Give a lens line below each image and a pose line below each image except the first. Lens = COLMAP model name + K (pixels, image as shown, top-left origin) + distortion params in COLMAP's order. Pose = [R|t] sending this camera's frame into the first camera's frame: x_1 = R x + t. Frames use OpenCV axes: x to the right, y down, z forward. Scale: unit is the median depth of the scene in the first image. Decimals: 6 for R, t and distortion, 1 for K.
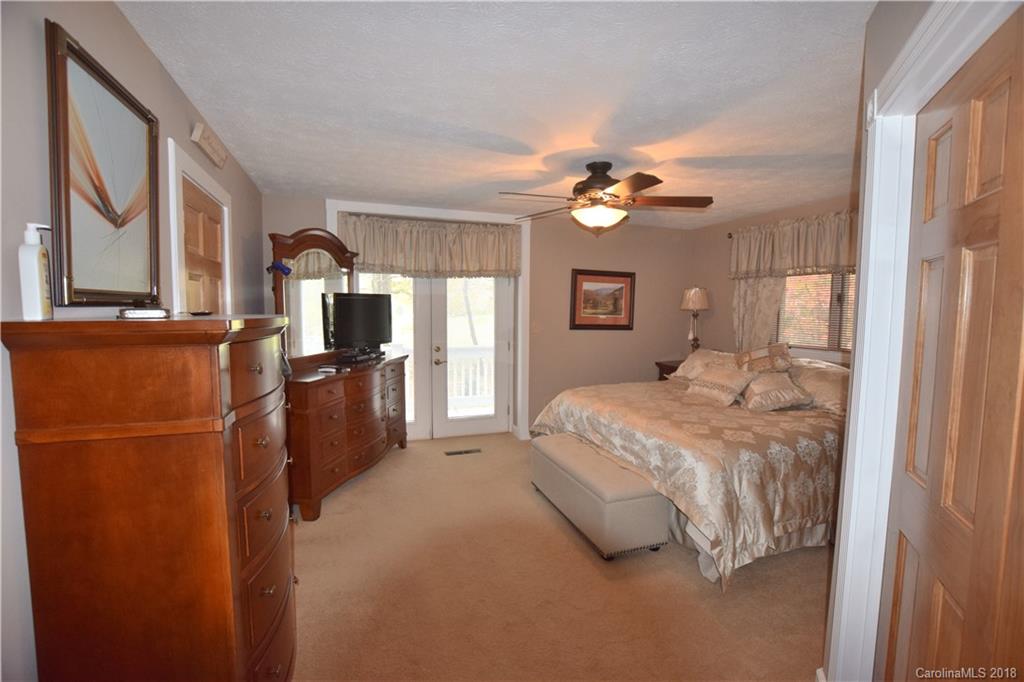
lens RADIAL K [[446.3, 0, 514.6], [0, 446.3, 341.1], [0, 0, 1]] dist [-0.030824, 0.004412]
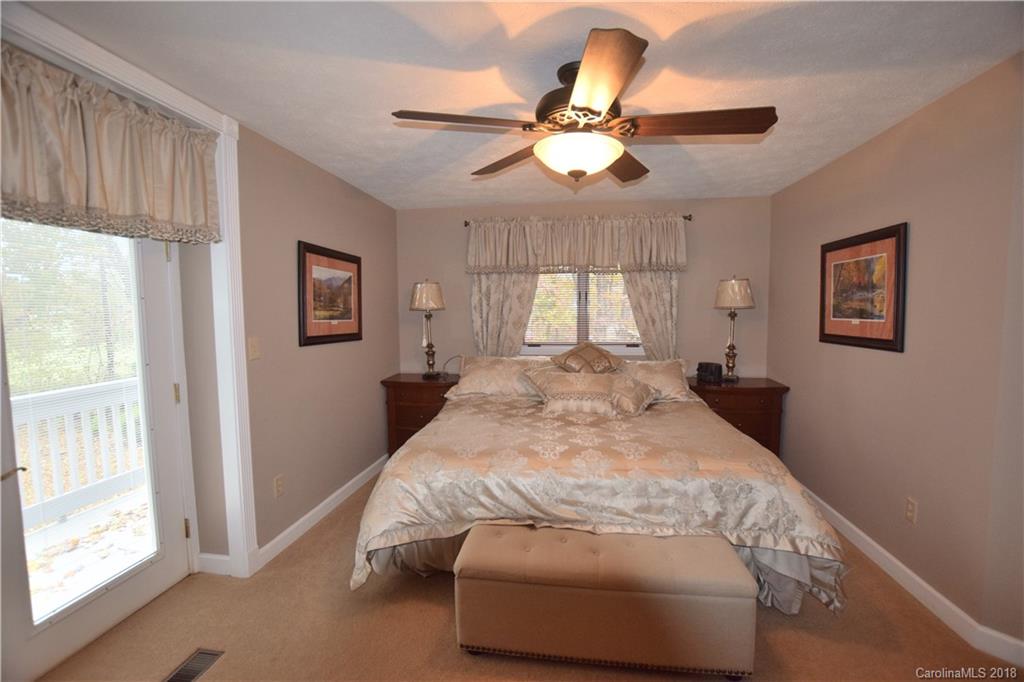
lens RADIAL K [[446.3, 0, 511.9], [0, 446.3, 342.4], [0, 0, 1]] dist [-0.030824, 0.004412]
pose [[0.462407, -0.075639, 0.883435, -0.252907], [0.077395, 0.995995, 0.044766, -0.035739], [-0.883283, 0.047673, 0.466410, 0.496700]]
